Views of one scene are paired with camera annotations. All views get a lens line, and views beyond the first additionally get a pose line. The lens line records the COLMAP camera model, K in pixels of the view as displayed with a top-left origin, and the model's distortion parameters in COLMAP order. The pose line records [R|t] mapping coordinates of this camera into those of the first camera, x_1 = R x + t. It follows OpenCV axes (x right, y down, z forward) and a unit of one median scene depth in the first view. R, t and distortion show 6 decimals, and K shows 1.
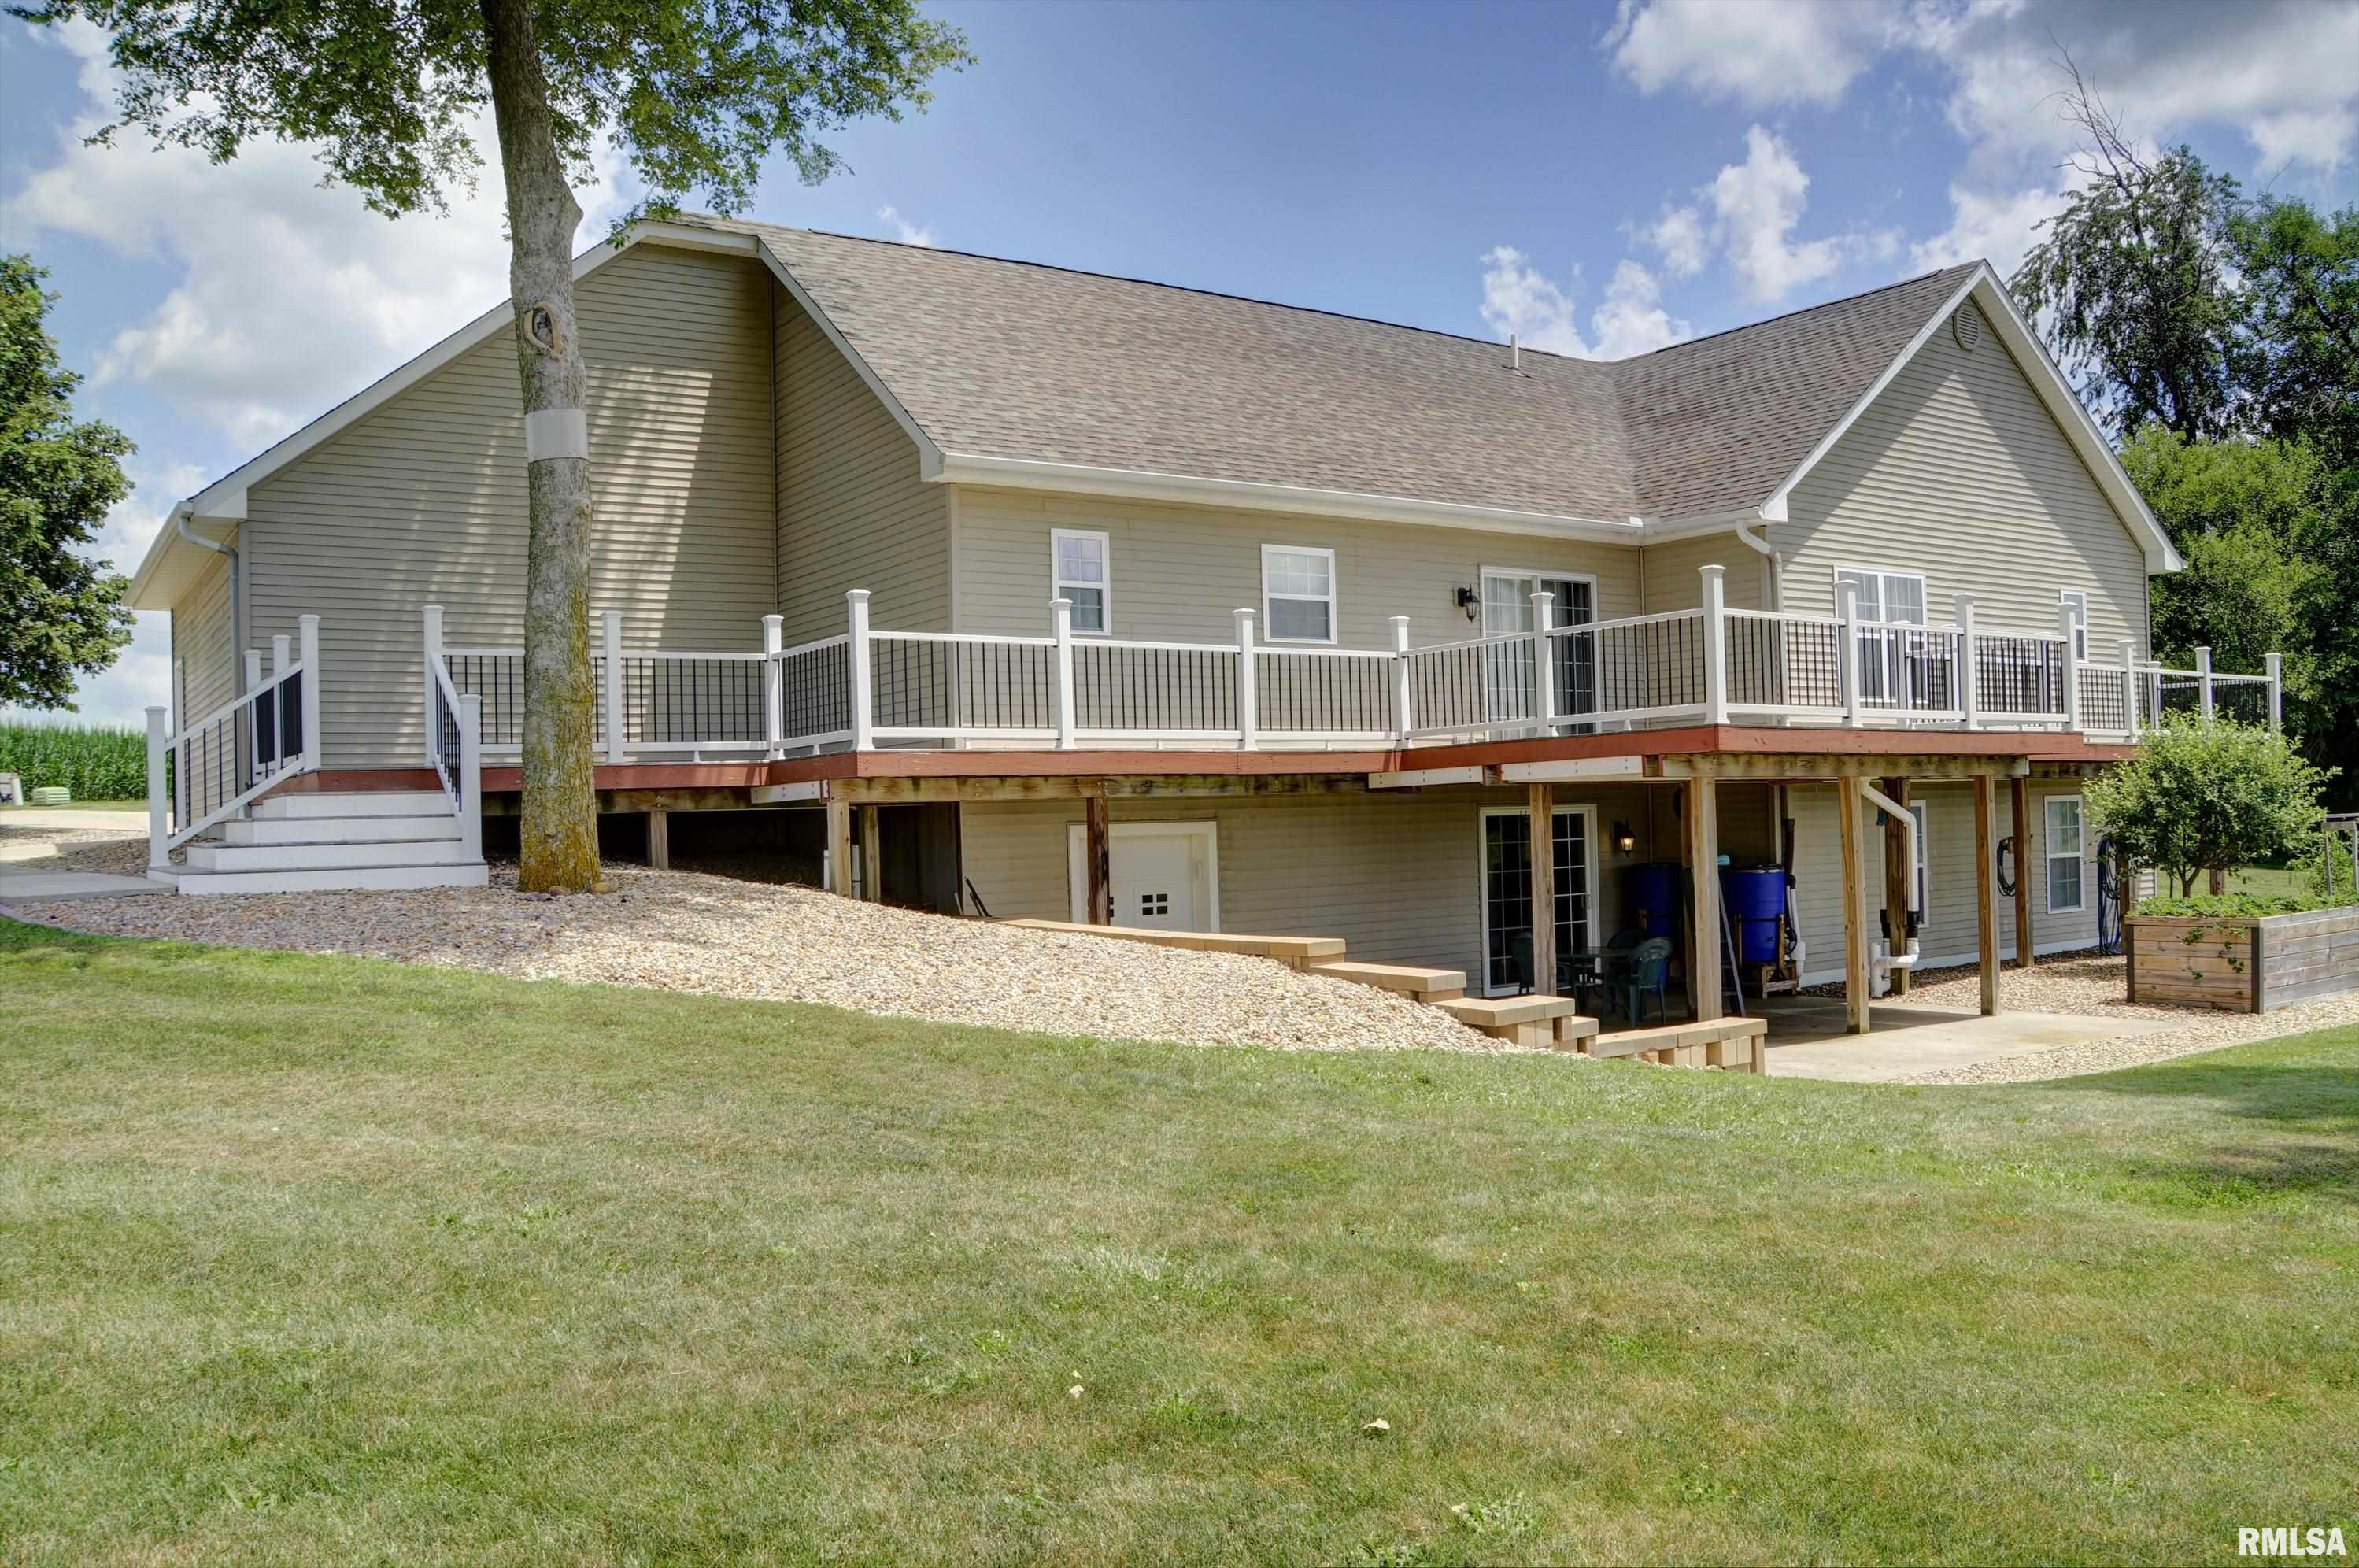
lens RADIAL K [[1873.3, 0, 1180.0], [0, 1873.3, 786.0], [0, 0, 1]] dist [-0.100368, 0.022235]
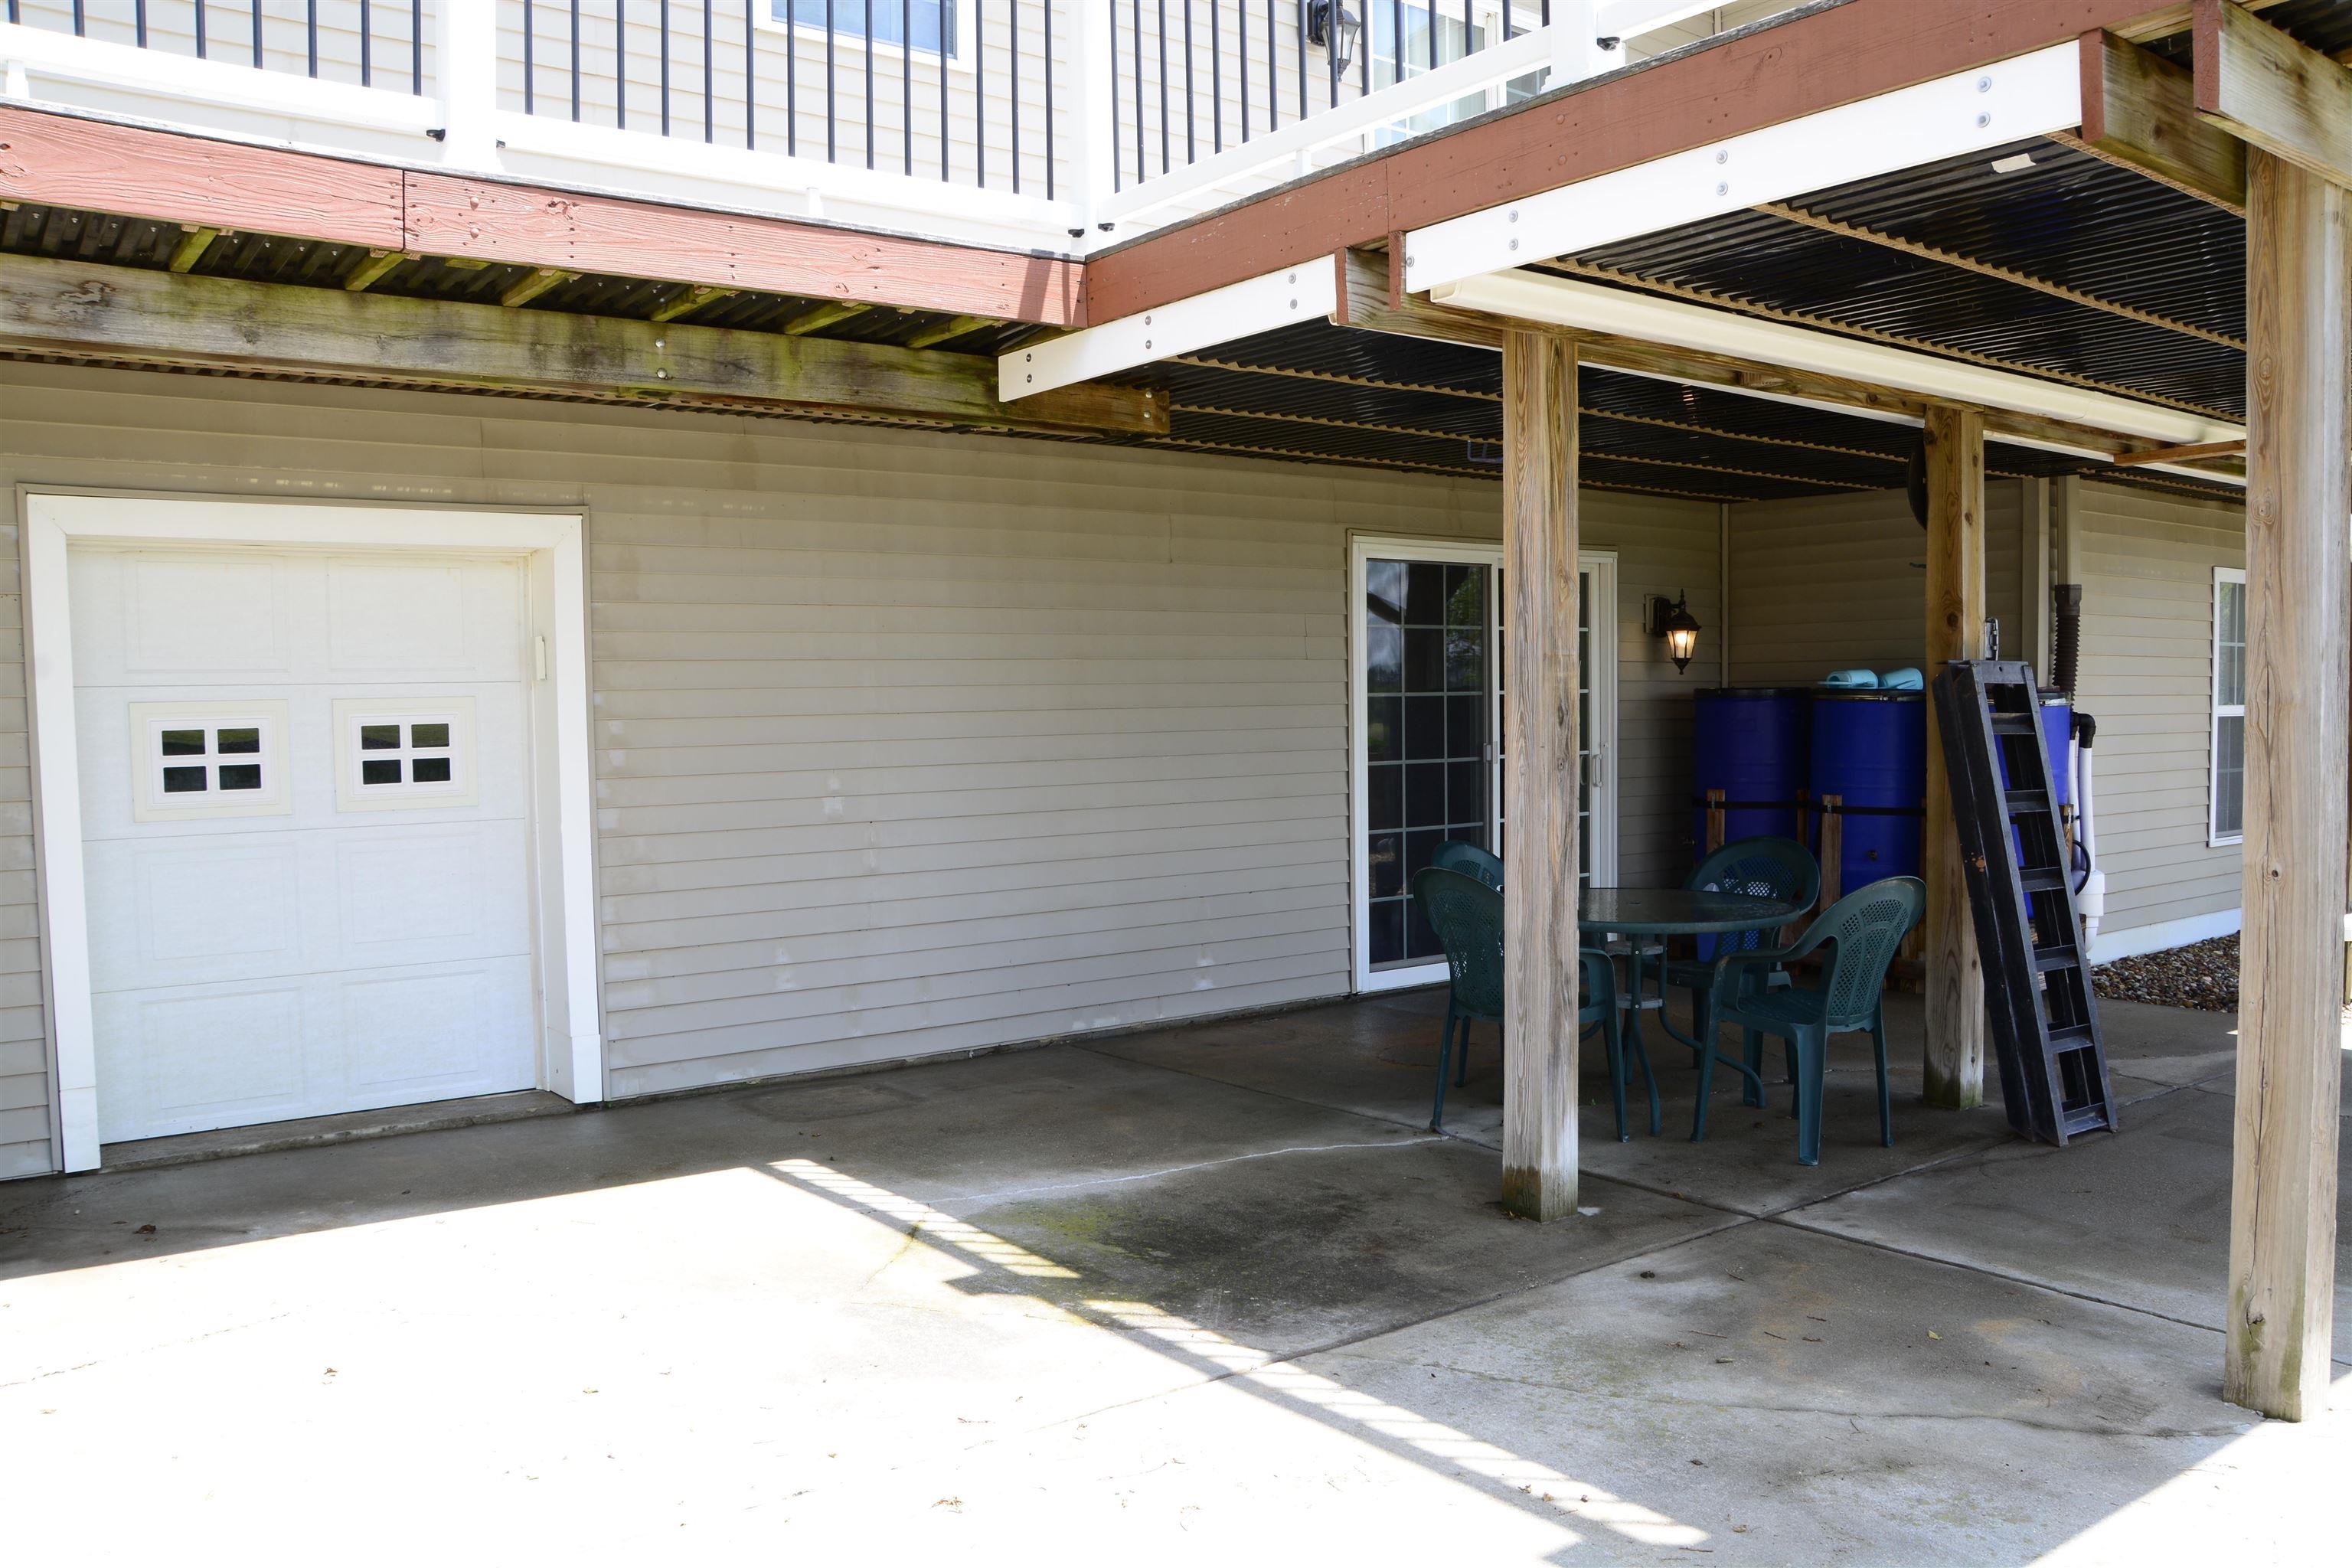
lens RADIAL K [[1867.7, 0, 1176.4], [0, 1867.7, 782.7], [0, 0, 1]] dist [-0.100368, 0.022235]
pose [[0.998780, 0.013609, 0.047458, 0.113706], [-0.016586, 0.997882, 0.062894, 0.044773], [-0.046502, -0.063605, 0.996891, 0.651026]]
